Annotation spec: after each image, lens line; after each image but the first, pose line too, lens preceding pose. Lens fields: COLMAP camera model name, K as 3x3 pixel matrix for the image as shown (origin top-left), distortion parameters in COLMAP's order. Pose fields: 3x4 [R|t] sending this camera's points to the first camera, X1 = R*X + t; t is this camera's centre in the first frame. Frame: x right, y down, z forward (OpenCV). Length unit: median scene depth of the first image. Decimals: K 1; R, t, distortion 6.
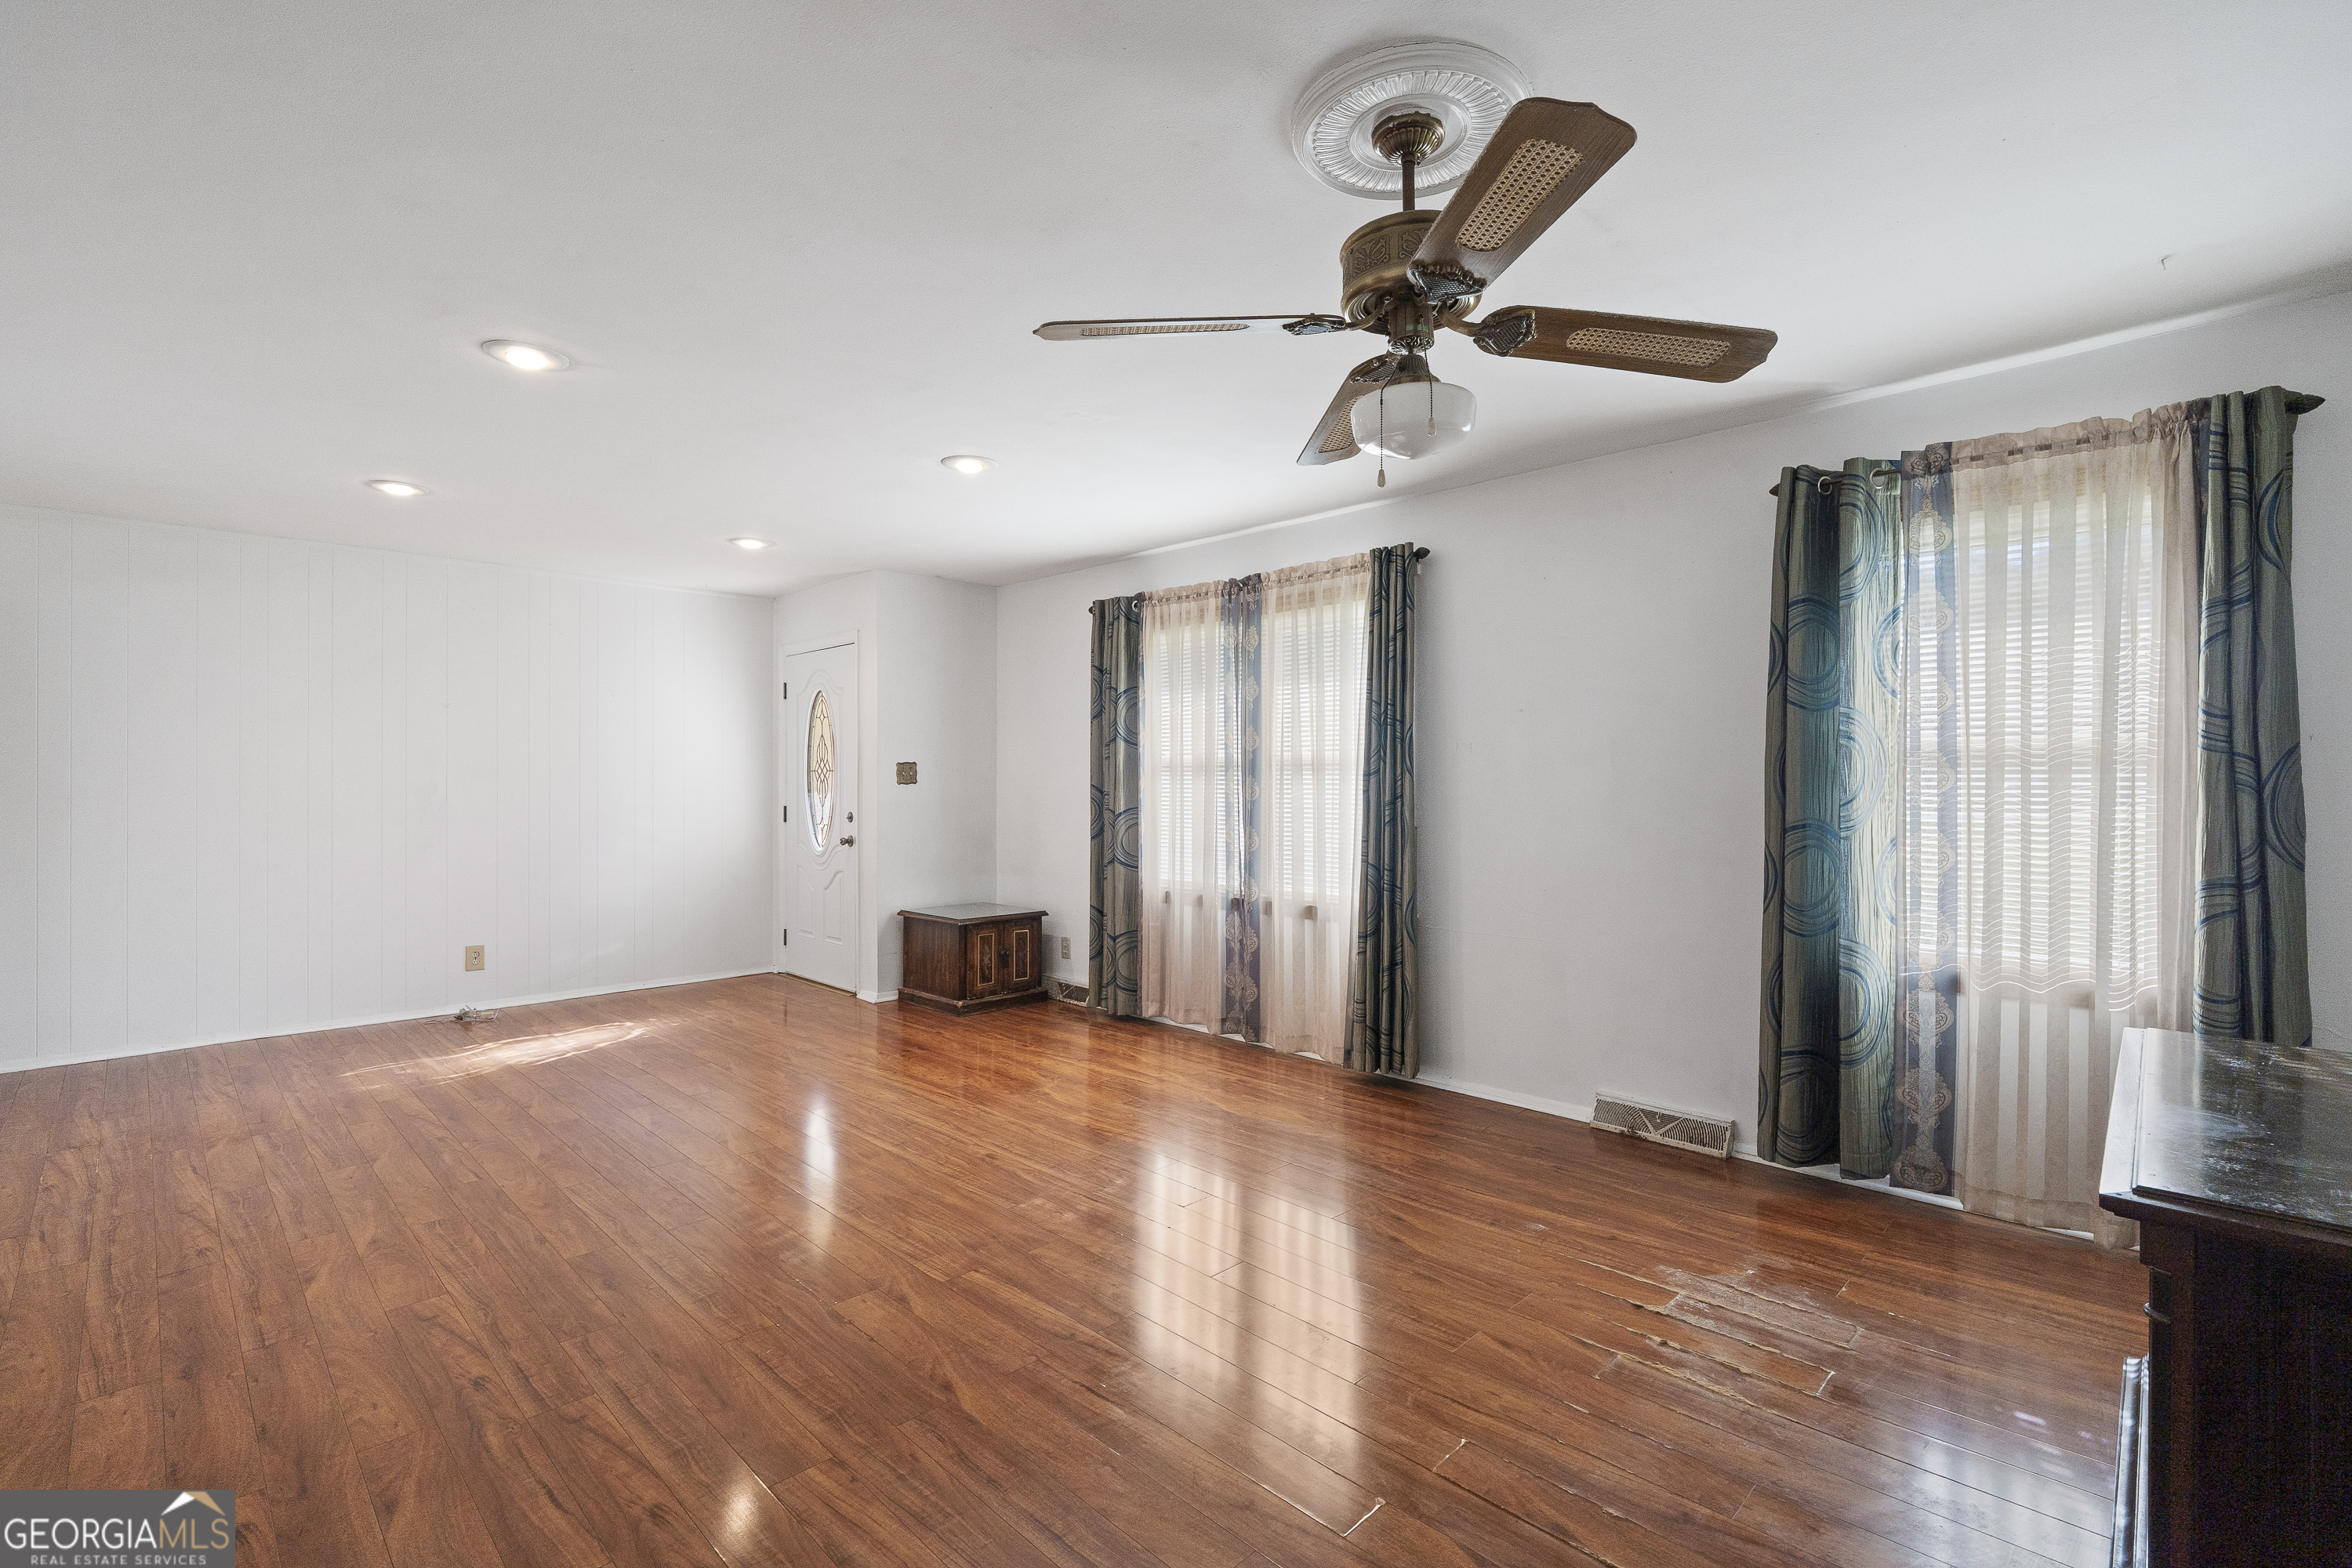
lens RADIAL K [[1067.5, 0, 1177.2], [0, 1067.5, 770.5], [0, 0, 1]] dist [-0.009108, 0.000058]
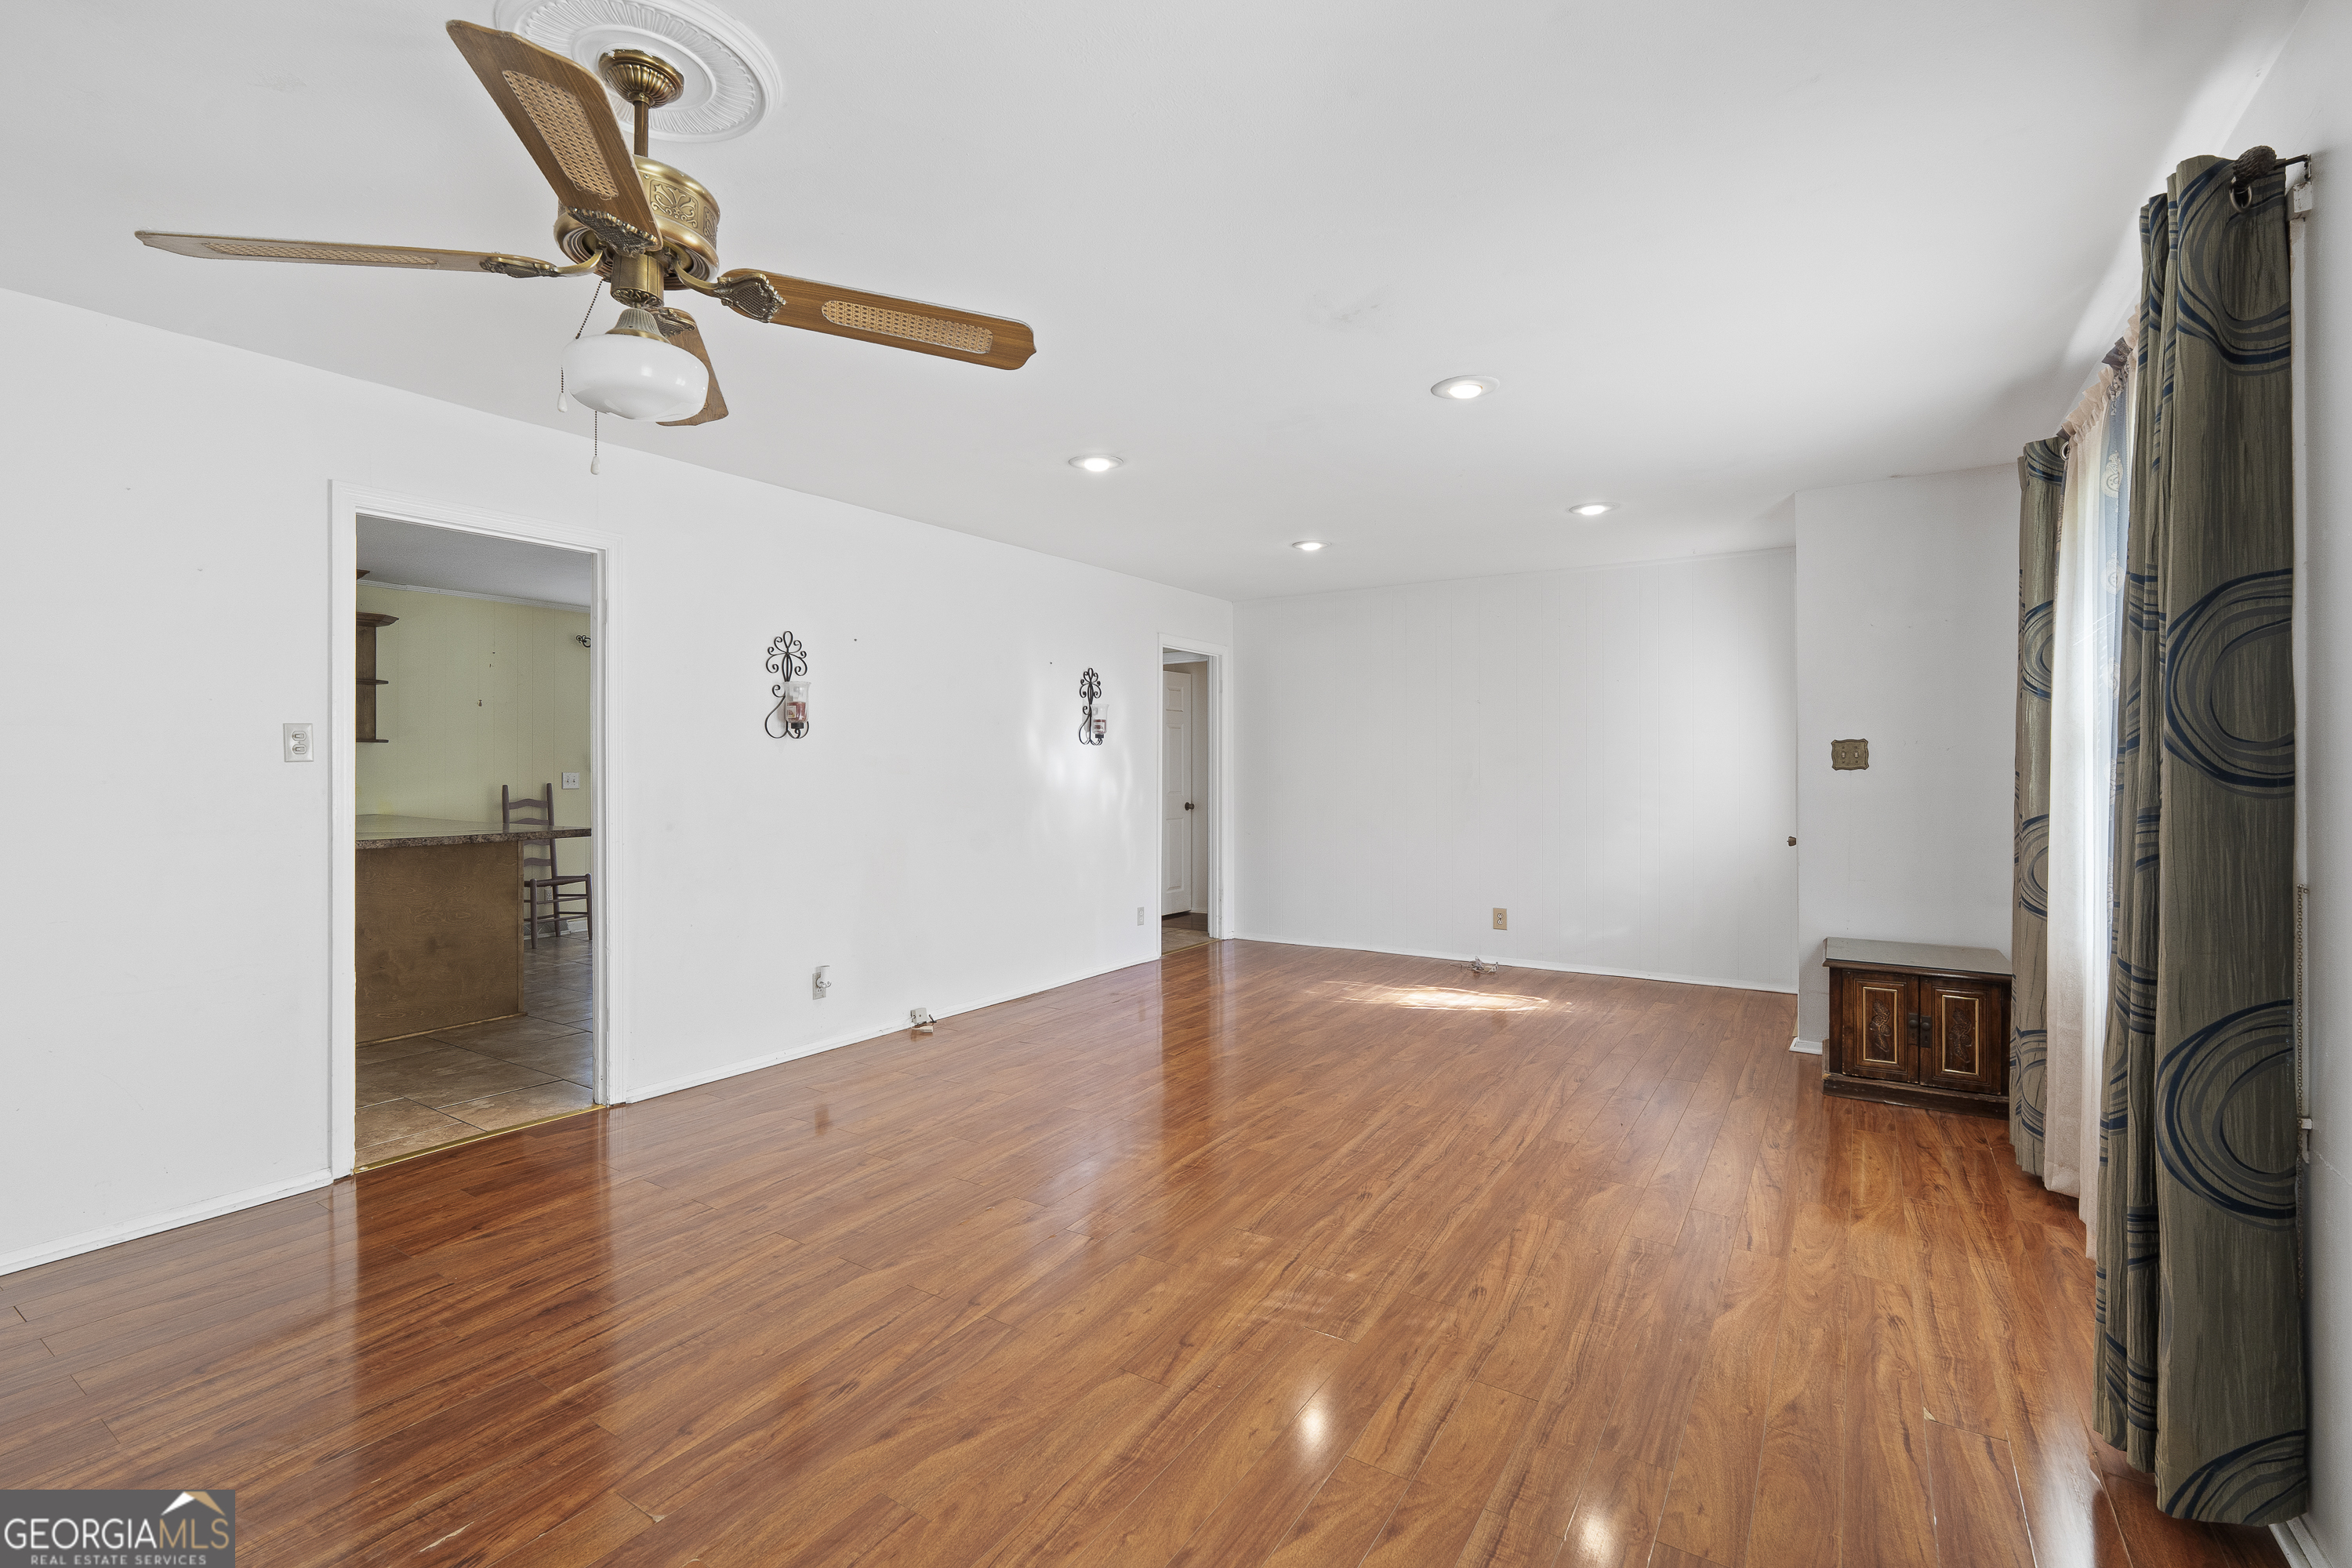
lens RADIAL K [[1067.5, 0, 1177.2], [0, 1067.5, 770.5], [0, 0, 1]] dist [-0.009108, 0.000058]
pose [[0.197627, 0.004082, -0.980269, 0.509836], [0.009637, 0.999935, 0.006106, 0.005908], [0.980230, -0.010653, 0.197575, 0.536198]]
